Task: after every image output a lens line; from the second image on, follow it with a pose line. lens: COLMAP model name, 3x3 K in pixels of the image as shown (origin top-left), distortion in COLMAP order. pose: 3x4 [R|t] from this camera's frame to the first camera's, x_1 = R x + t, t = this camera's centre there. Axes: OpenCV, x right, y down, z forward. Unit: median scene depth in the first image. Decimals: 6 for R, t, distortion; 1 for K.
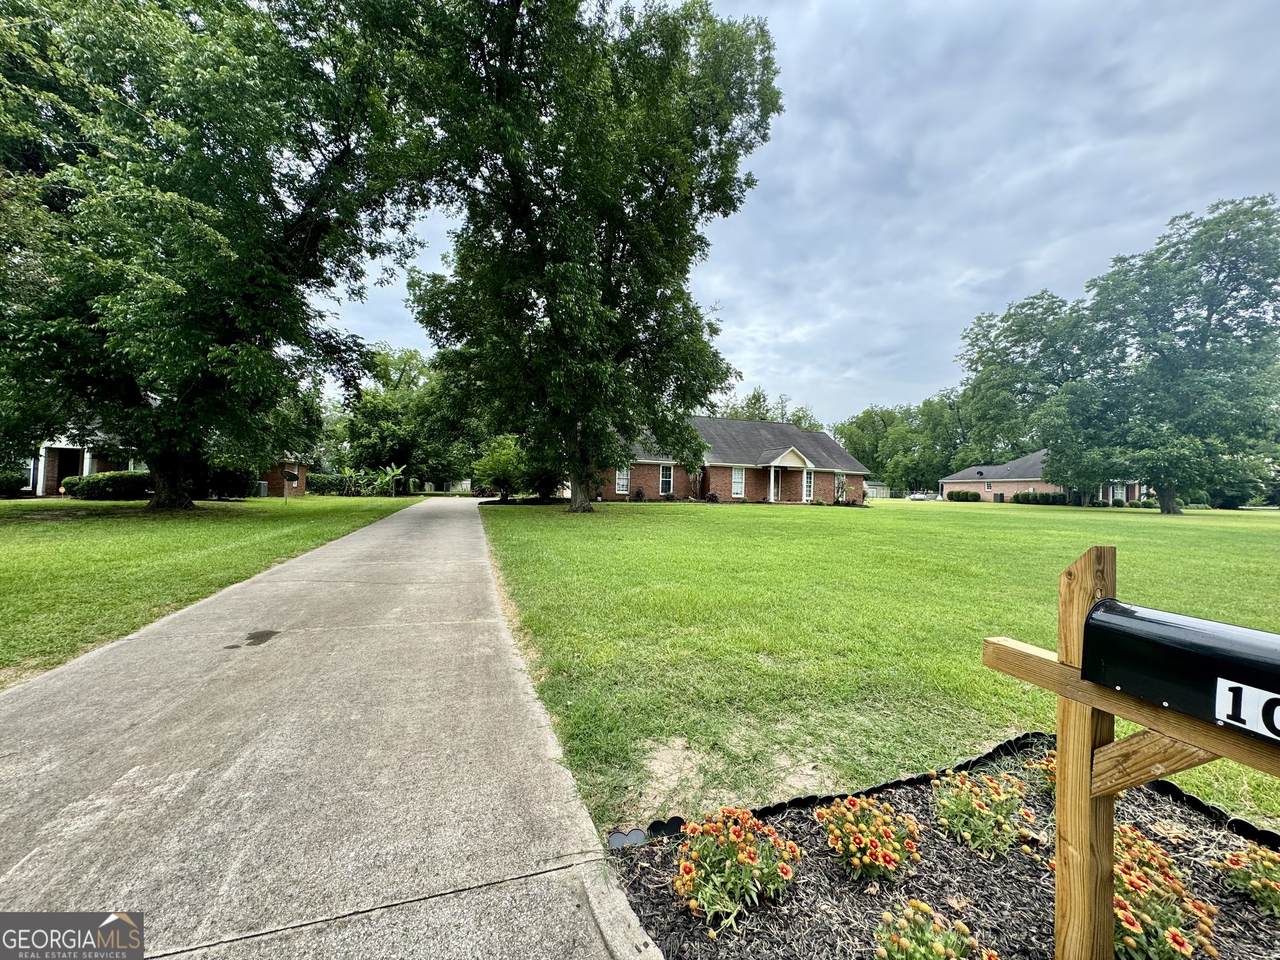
lens RADIAL K [[512.5, 0, 634.8], [0, 512.5, 483.7], [0, 0, 1]] dist [0.001312, 0.000012]
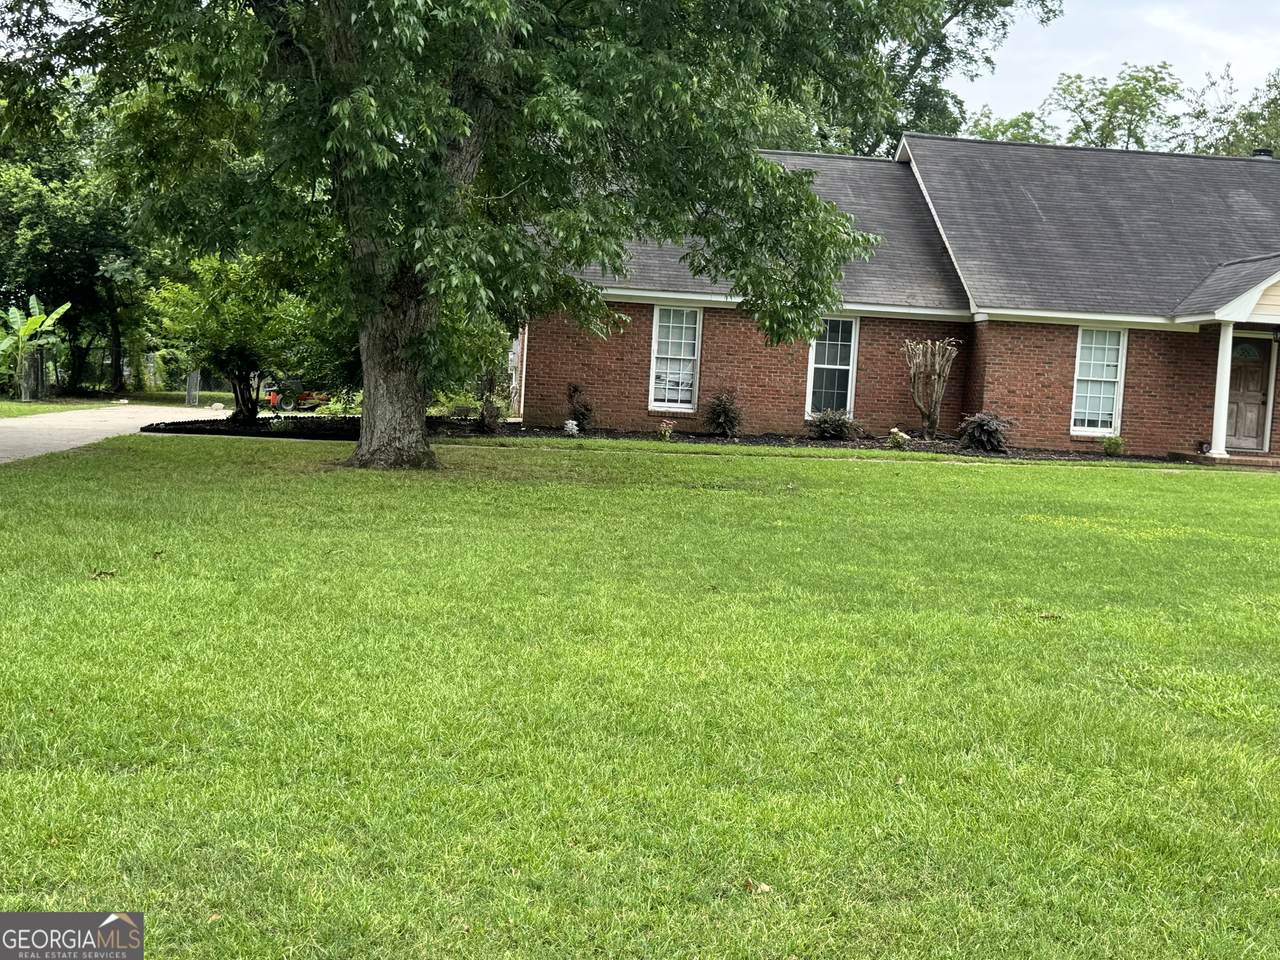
lens RADIAL K [[1598.3, 0, 631.6], [0, 1598.3, 479.6], [0, 0, 1]] dist [0.108591, 0.000000]
pose [[0.974677, 0.038381, -0.220298, 0.153376], [-0.025350, 0.997774, 0.061676, 0.002772], [0.222175, -0.054530, 0.973481, 0.109388]]
